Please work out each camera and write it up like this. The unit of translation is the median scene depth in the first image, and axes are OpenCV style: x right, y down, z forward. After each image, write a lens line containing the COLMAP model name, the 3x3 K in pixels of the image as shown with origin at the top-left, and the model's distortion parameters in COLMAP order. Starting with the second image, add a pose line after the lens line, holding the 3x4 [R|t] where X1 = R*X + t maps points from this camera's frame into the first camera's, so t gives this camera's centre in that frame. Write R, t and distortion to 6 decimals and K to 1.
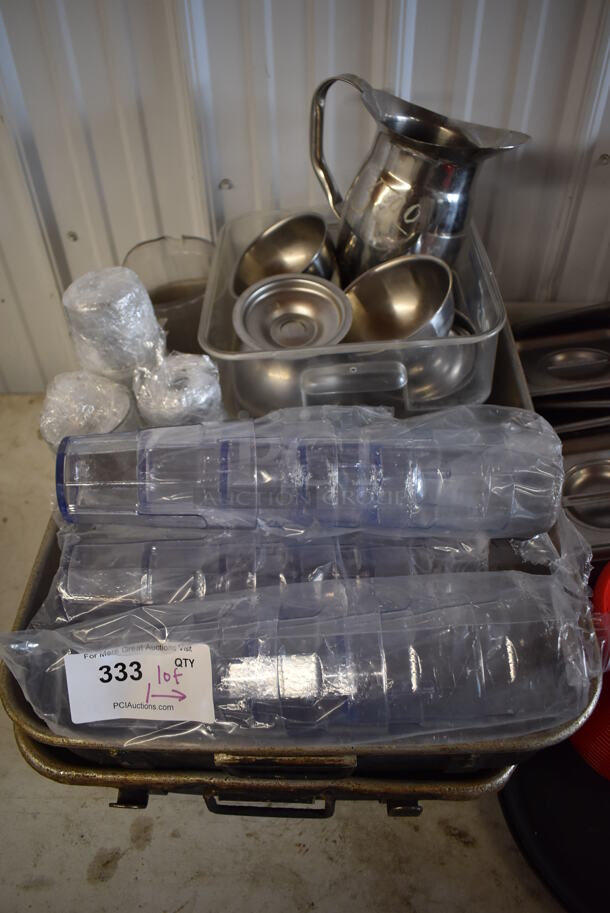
lens RADIAL K [[700.3, 0, 309.5], [0, 700.3, 448.8], [0, 0, 1]] dist [-0.100035, 0.016922]
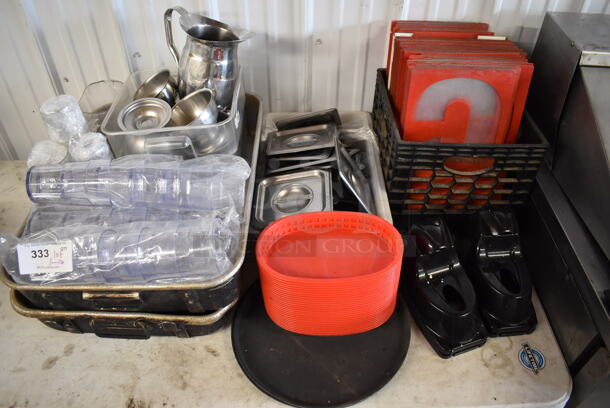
lens RADIAL K [[467.9, 0, 307.3], [0, 467.9, 203.0], [0, 0, 1]] dist [-0.100035, 0.016922]
pose [[0.999343, 0.001298, 0.036226, 0.474756], [-0.000005, 0.999364, -0.035664, 0.148274], [-0.036249, 0.035640, 0.998707, -0.509564]]
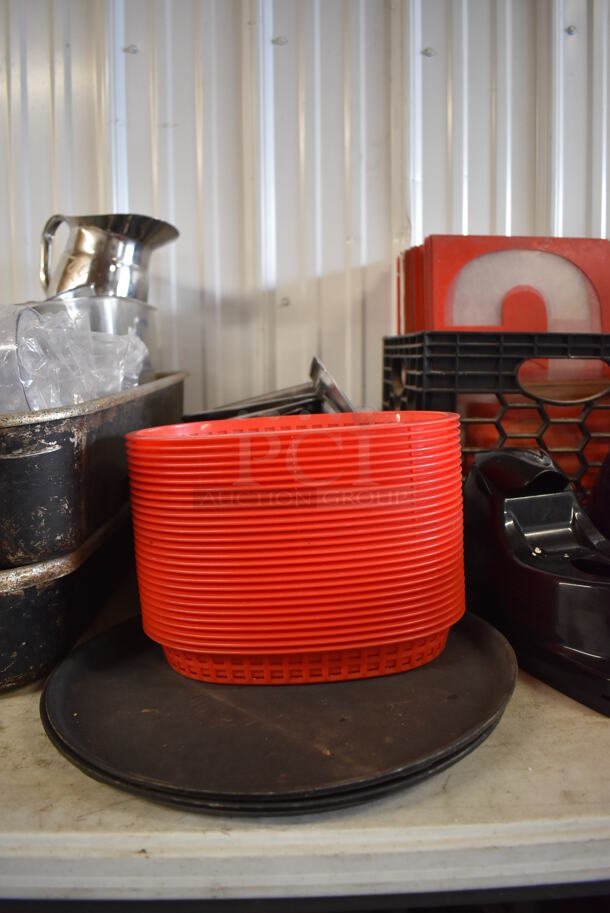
lens RADIAL K [[700.3, 0, 300.4], [0, 700.3, 458.6], [0, 0, 1]] dist [-0.100035, 0.016922]
pose [[0.999380, 0.004152, 0.034975, 0.567565], [0.017540, 0.802468, -0.596437, 0.808728], [-0.030543, 0.596680, 0.801898, 0.159260]]
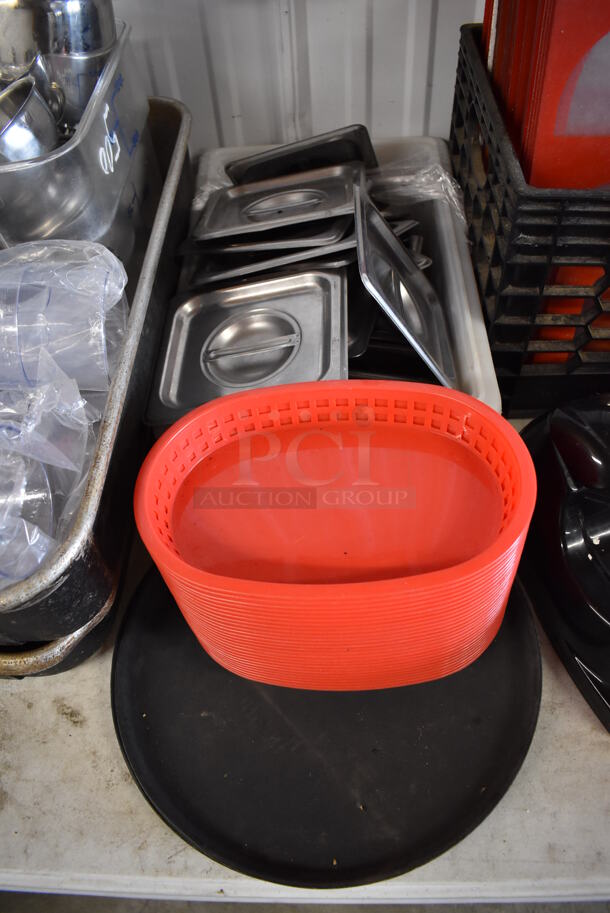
lens RADIAL K [[700.3, 0, 305.4], [0, 700.3, 449.7], [0, 0, 1]] dist [-0.100035, 0.016922]
pose [[0.999381, -0.018047, -0.030204, 0.585556], [0.021879, 0.991034, 0.131803, 0.092112], [0.027554, -0.132382, 0.990816, 0.121936]]
